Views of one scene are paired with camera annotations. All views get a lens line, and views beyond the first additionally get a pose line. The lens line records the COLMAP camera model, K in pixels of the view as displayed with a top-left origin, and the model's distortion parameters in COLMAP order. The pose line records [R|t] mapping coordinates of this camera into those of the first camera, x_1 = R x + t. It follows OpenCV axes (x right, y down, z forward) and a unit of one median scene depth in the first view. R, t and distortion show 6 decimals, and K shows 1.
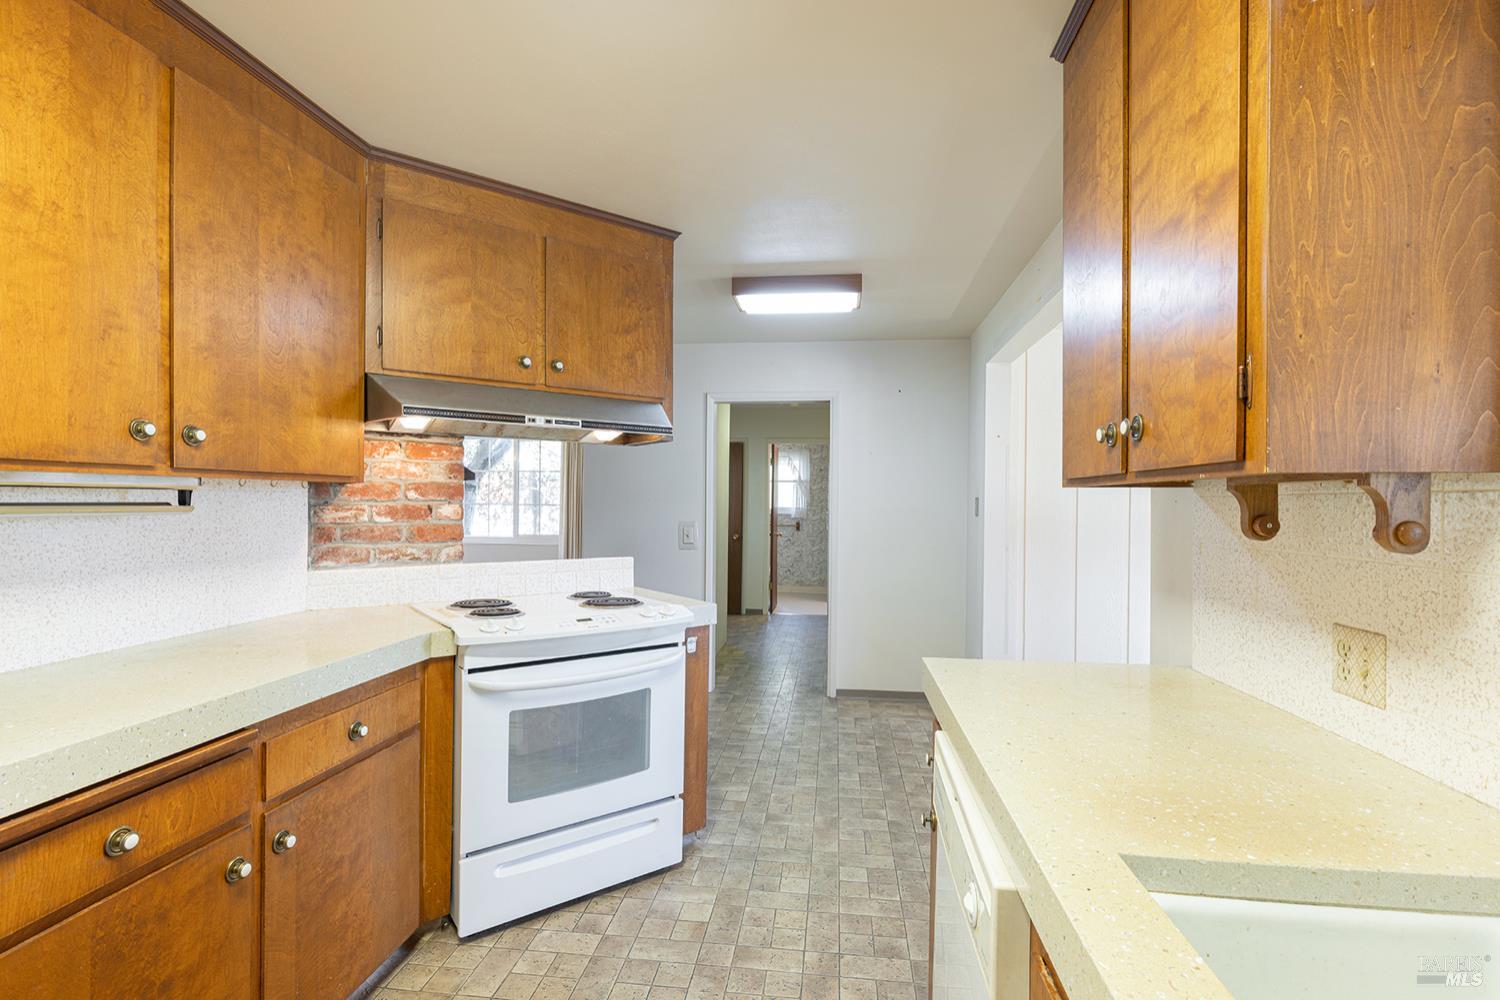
lens RADIAL K [[689.7, 0, 762.6], [0, 689.7, 507.6], [0, 0, 1]] dist [-0.002576, 0.001047]
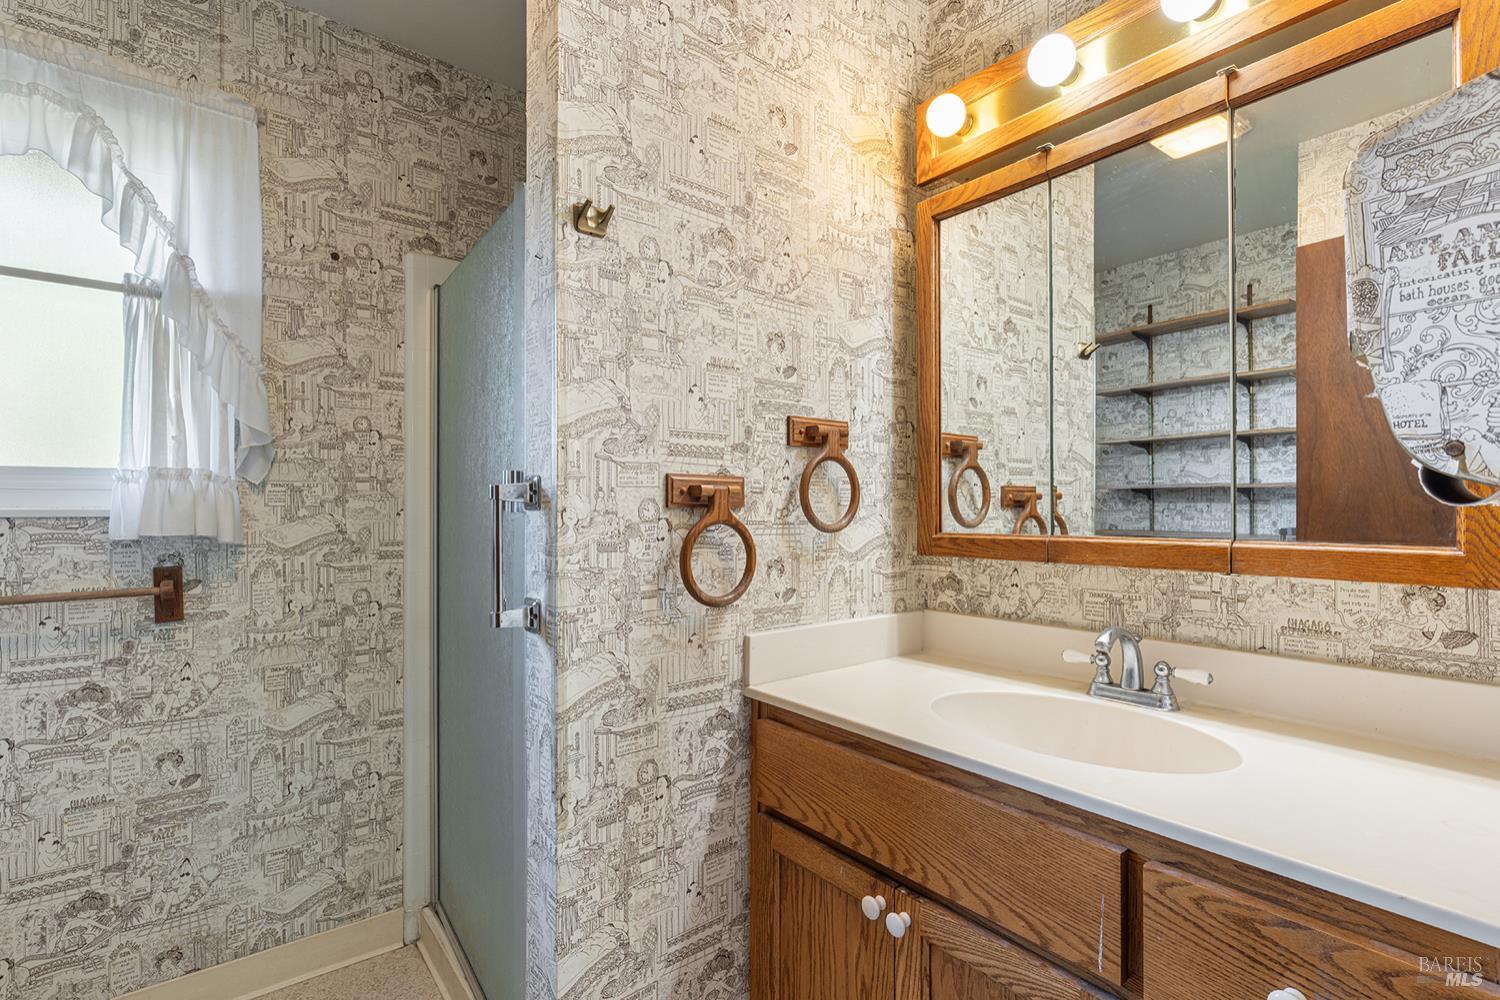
lens RADIAL K [[689.7, 0, 750.0], [0, 689.7, 502.1], [0, 0, 1]] dist [-0.002576, 0.001047]
pose [[0.708405, -0.006305, 0.705778, 0.147901], [0.012473, 0.999916, -0.003587, 0.039220], [-0.705696, 0.011344, 0.708424, 3.389012]]
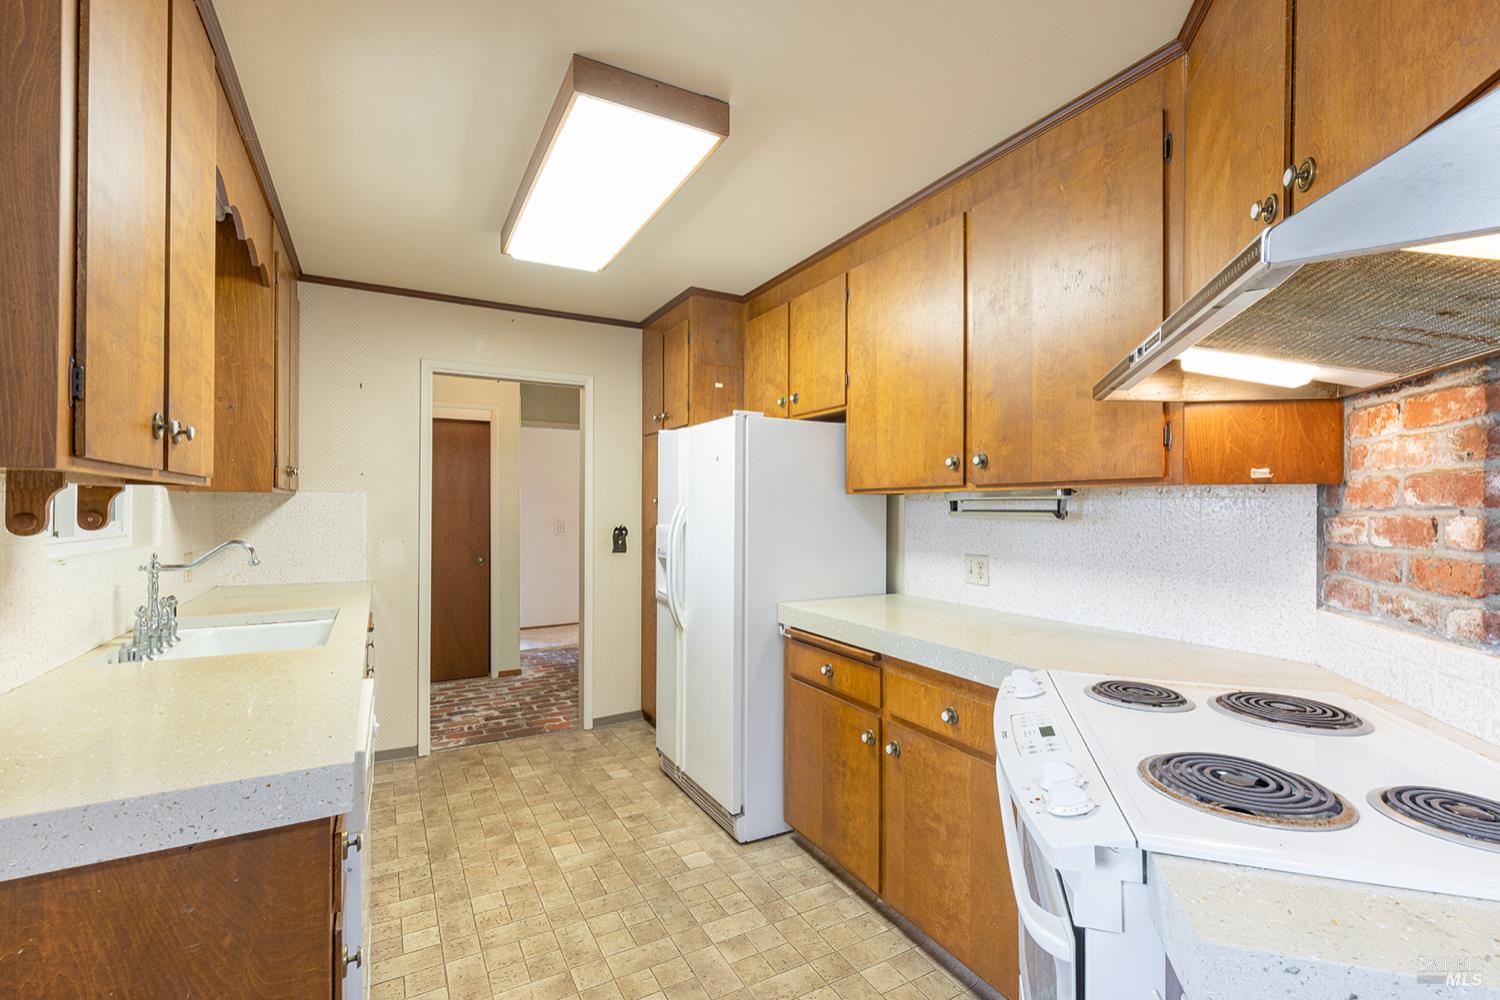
lens RADIAL K [[667.6, 0, 748.0], [0, 667.6, 503.3], [0, 0, 1]] dist [0.006870, -0.001243]
pose [[-0.819512, -0.017351, -0.572799, 0.208799], [-0.017566, 0.999832, -0.005154, -0.002755], [0.572792, 0.005838, -0.819680, 1.197972]]
